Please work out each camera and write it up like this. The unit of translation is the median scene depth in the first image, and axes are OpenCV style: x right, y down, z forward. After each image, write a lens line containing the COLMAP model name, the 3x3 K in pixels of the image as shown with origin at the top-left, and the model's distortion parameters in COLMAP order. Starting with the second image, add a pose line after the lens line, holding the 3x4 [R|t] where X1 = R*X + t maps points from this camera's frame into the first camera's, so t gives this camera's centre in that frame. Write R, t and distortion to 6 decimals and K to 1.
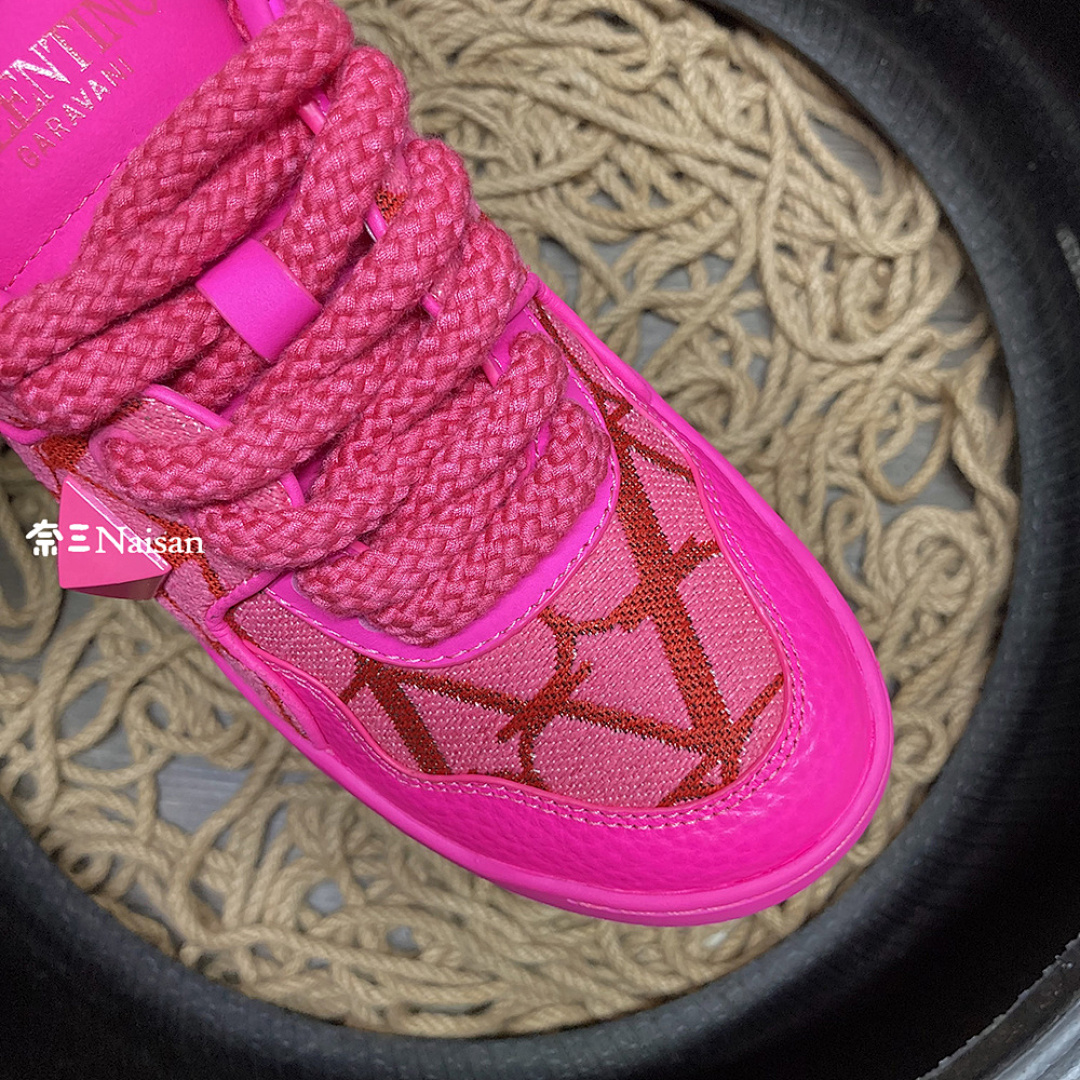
lens RADIAL K [[1177.9, 0, 555.2], [0, 1177.9, 534.0], [0, 0, 1]] dist [0.125441, -0.493785]
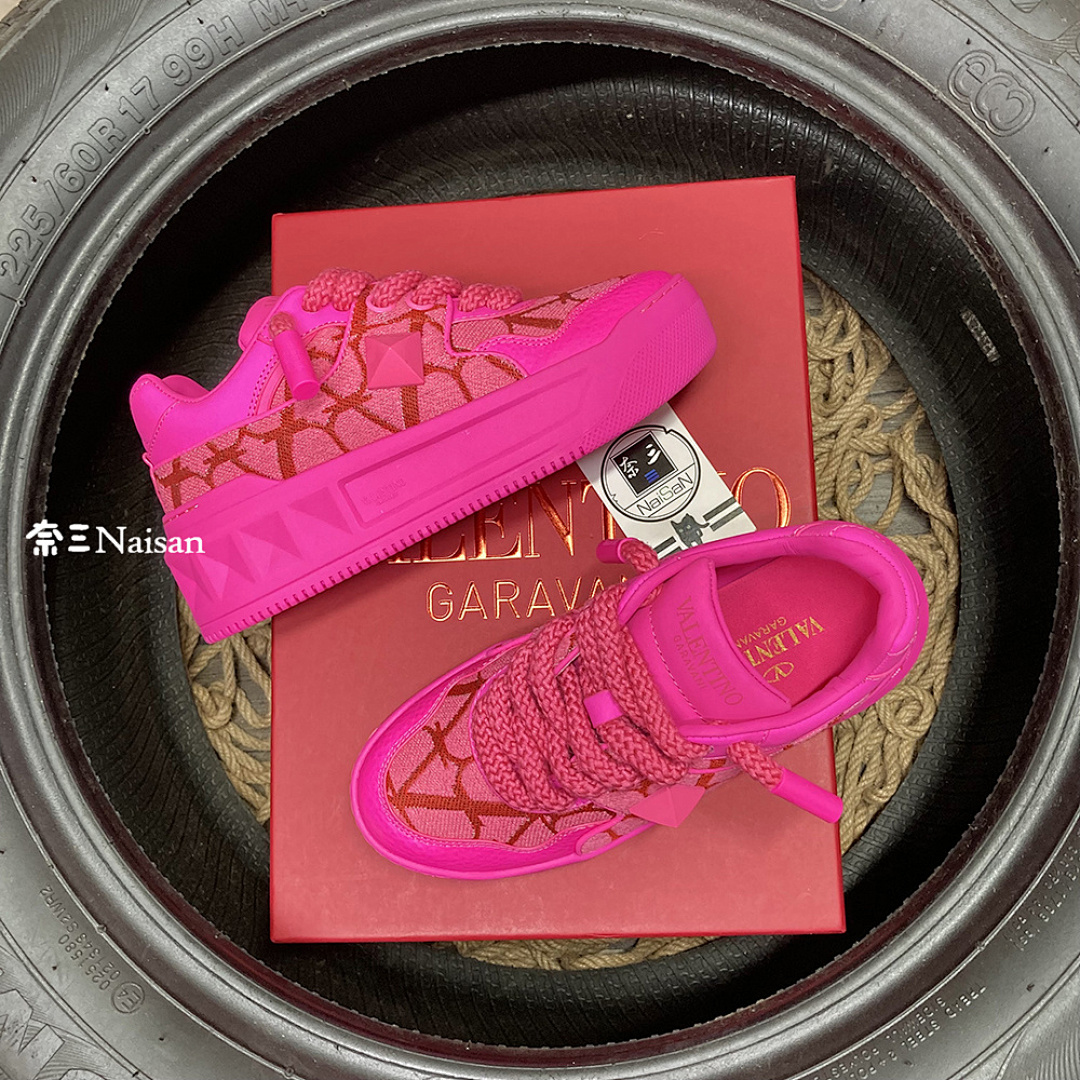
lens RADIAL K [[1184.6, 0, 540.0], [0, 1184.6, 540.0], [0, 0, 1]] dist [0.141519, -0.569102]
pose [[0.980348, -0.168773, -0.102146, 0.060020], [0.164660, 0.985206, -0.047498, -0.020406], [0.108651, 0.029745, 0.993635, -0.418187]]
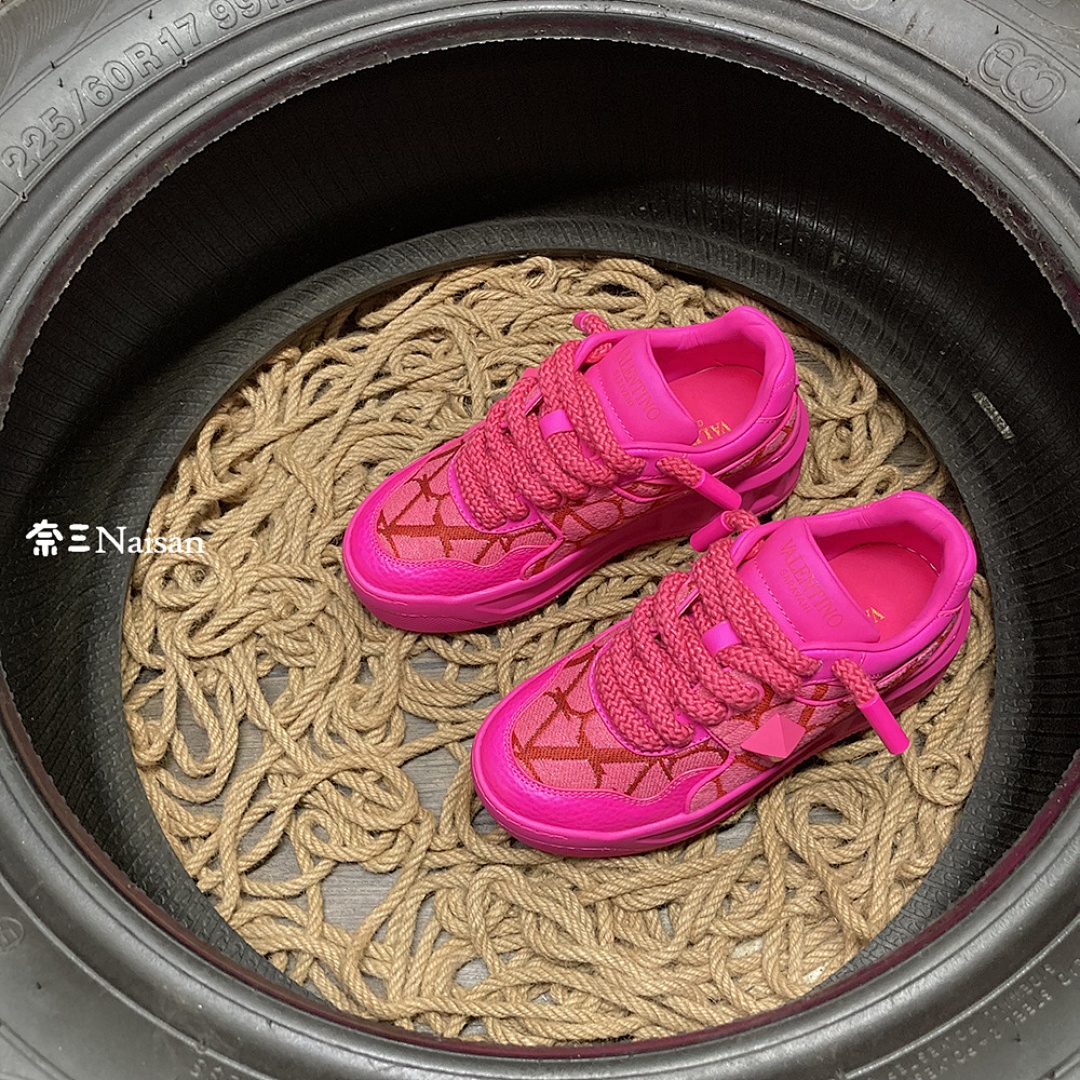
lens RADIAL K [[1177.9, 0, 555.2], [0, 1177.9, 534.0], [0, 0, 1]] dist [0.125441, -0.493785]
pose [[0.992483, -0.122350, 0.002682, -0.065856], [0.116155, 0.934881, -0.335418, 0.309710], [0.038531, 0.333209, 0.942065, -0.234403]]
